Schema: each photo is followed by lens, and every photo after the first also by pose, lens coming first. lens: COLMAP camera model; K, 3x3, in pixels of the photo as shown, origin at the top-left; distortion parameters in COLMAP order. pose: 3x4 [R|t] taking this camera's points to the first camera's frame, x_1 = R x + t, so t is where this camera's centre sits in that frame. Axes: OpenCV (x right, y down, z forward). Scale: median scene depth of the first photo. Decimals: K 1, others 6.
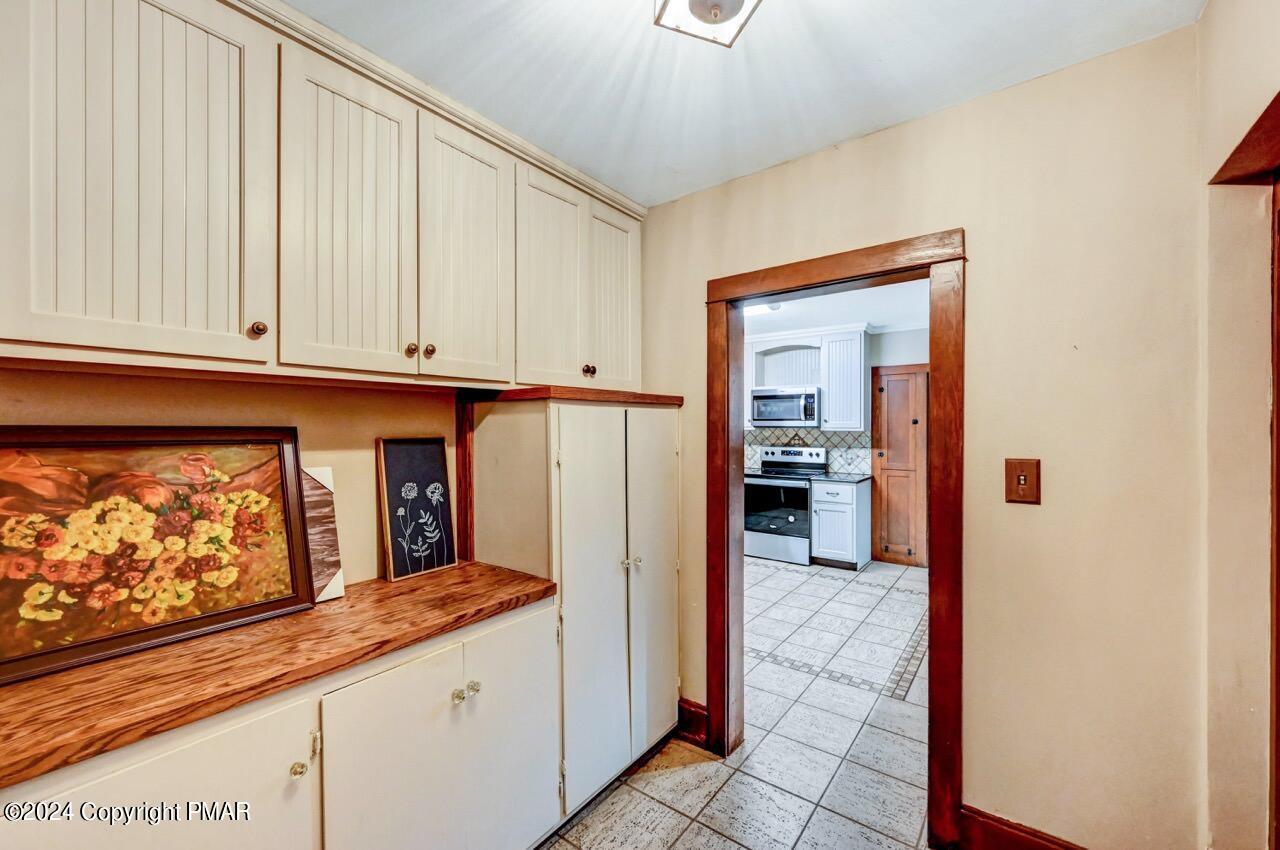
lens RADIAL K [[511.8, 0, 650.9], [0, 511.8, 426.6], [0, 0, 1]] dist [-0.004340, 0.001059]
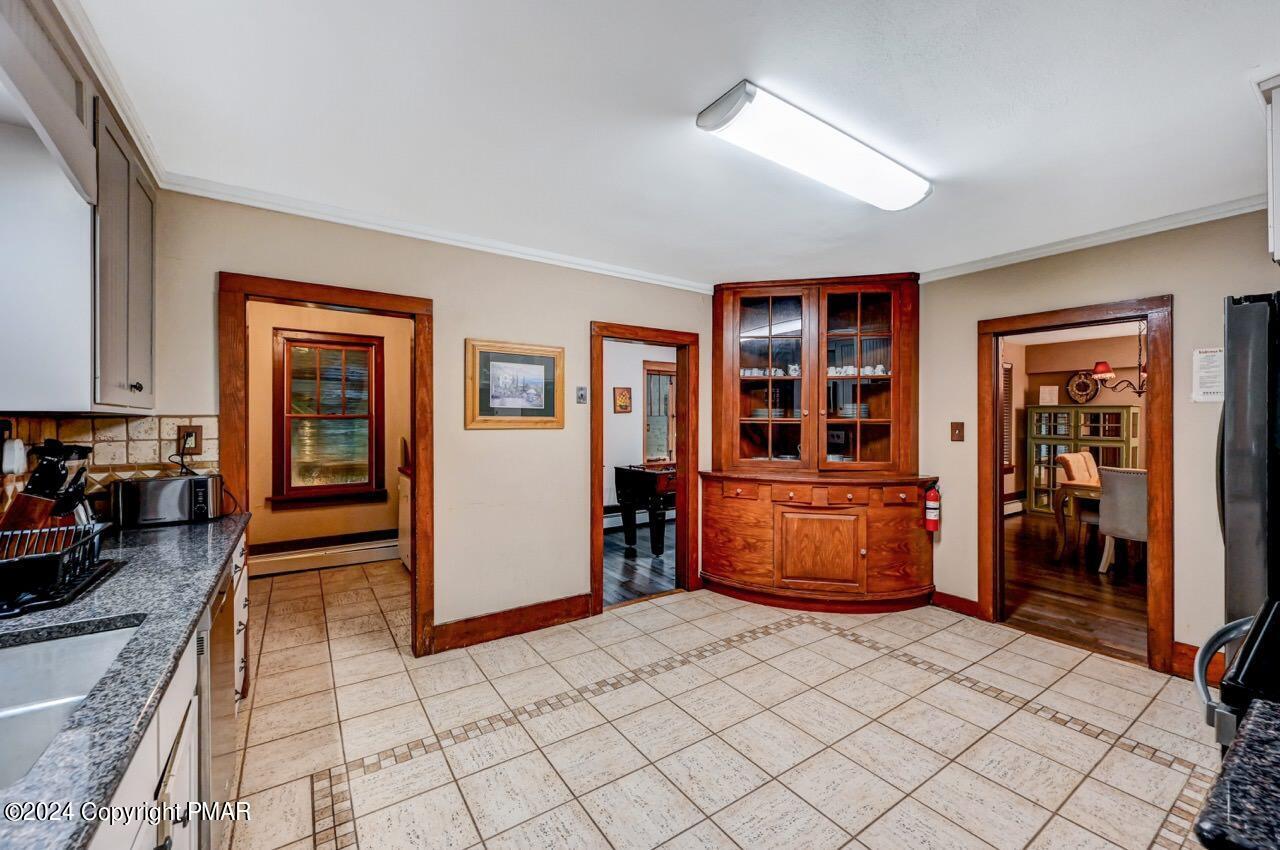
lens RADIAL K [[511.8, 0, 645.4], [0, 511.8, 418.6], [0, 0, 1]] dist [-0.004340, 0.001059]
pose [[-0.327523, -0.001625, -0.944842, 0.510370], [-0.005550, 0.999985, 0.000204, 0.011014], [0.944827, 0.005311, -0.327527, 0.837719]]
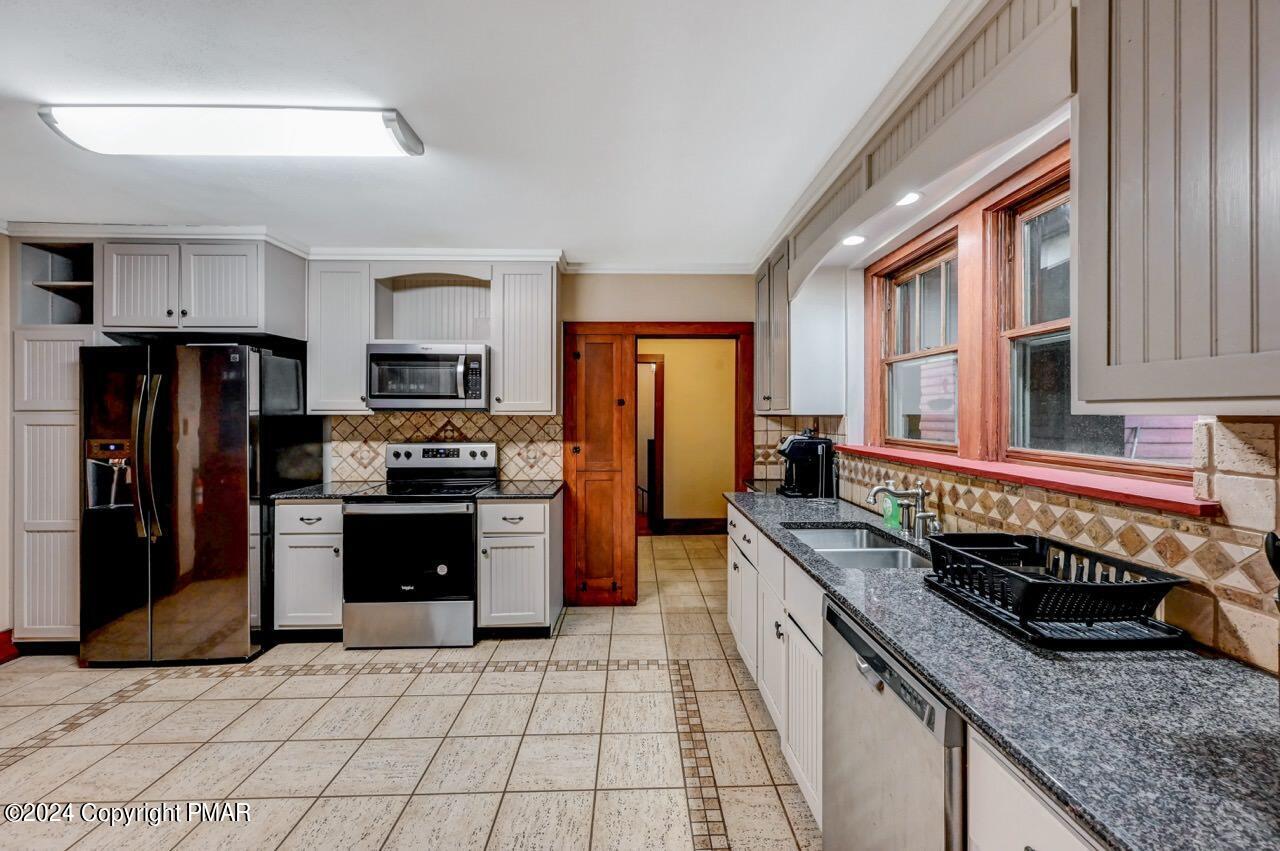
lens RADIAL K [[511.8, 0, 649.1], [0, 511.8, 410.5], [0, 0, 1]] dist [-0.004340, 0.001059]
pose [[0.783875, 0.004493, 0.620902, 0.098174], [0.003622, 0.999924, -0.011809, 0.009802], [-0.620908, 0.011506, 0.783799, 0.397088]]
